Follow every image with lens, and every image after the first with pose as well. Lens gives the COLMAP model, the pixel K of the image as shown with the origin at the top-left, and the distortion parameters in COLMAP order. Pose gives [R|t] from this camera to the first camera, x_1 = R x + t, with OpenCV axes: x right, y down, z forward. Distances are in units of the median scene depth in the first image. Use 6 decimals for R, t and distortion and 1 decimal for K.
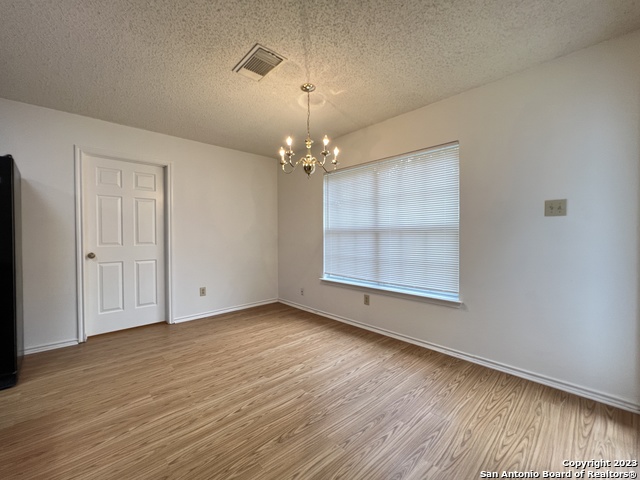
lens RADIAL K [[267.9, 0, 318.7], [0, 267.9, 240.0], [0, 0, 1]] dist [-0.002469, -0.000592]
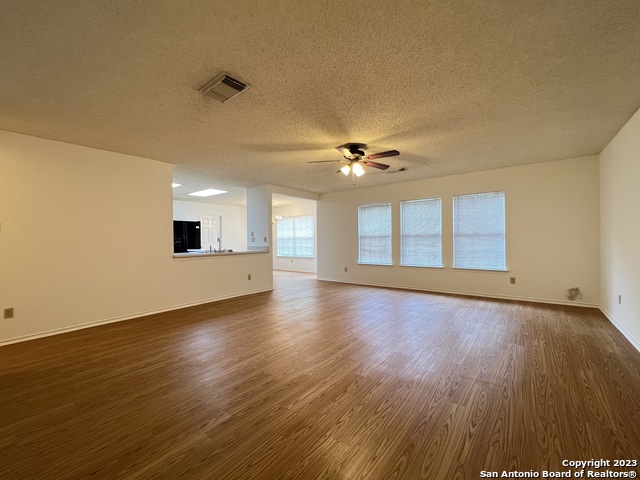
lens RADIAL K [[267.9, 0, 321.6], [0, 267.9, 239.7], [0, 0, 1]] dist [-0.002469, -0.000592]
pose [[0.988611, -0.008333, 0.150264, 0.058105], [0.011103, 0.999783, -0.017600, 0.037131], [-0.150085, 0.019067, 0.988489, -2.112673]]
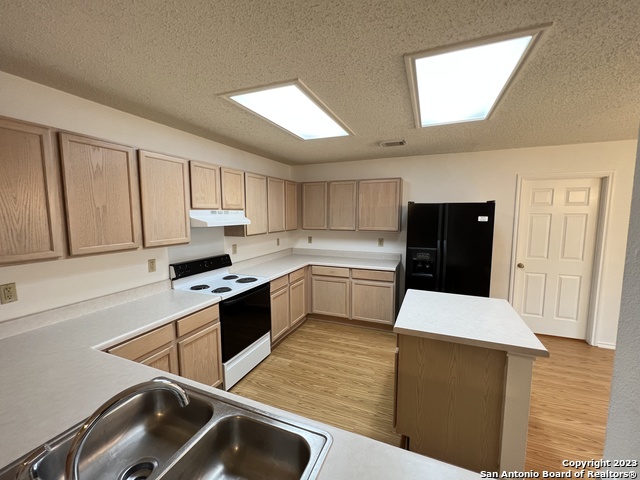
lens RADIAL K [[267.9, 0, 321.6], [0, 267.9, 241.5], [0, 0, 1]] dist [-0.002469, -0.000592]
pose [[0.406415, 0.100864, -0.908104, -0.129145], [-0.016984, 0.994550, 0.102865, -0.146098], [0.913531, -0.026382, 0.405913, -0.273241]]
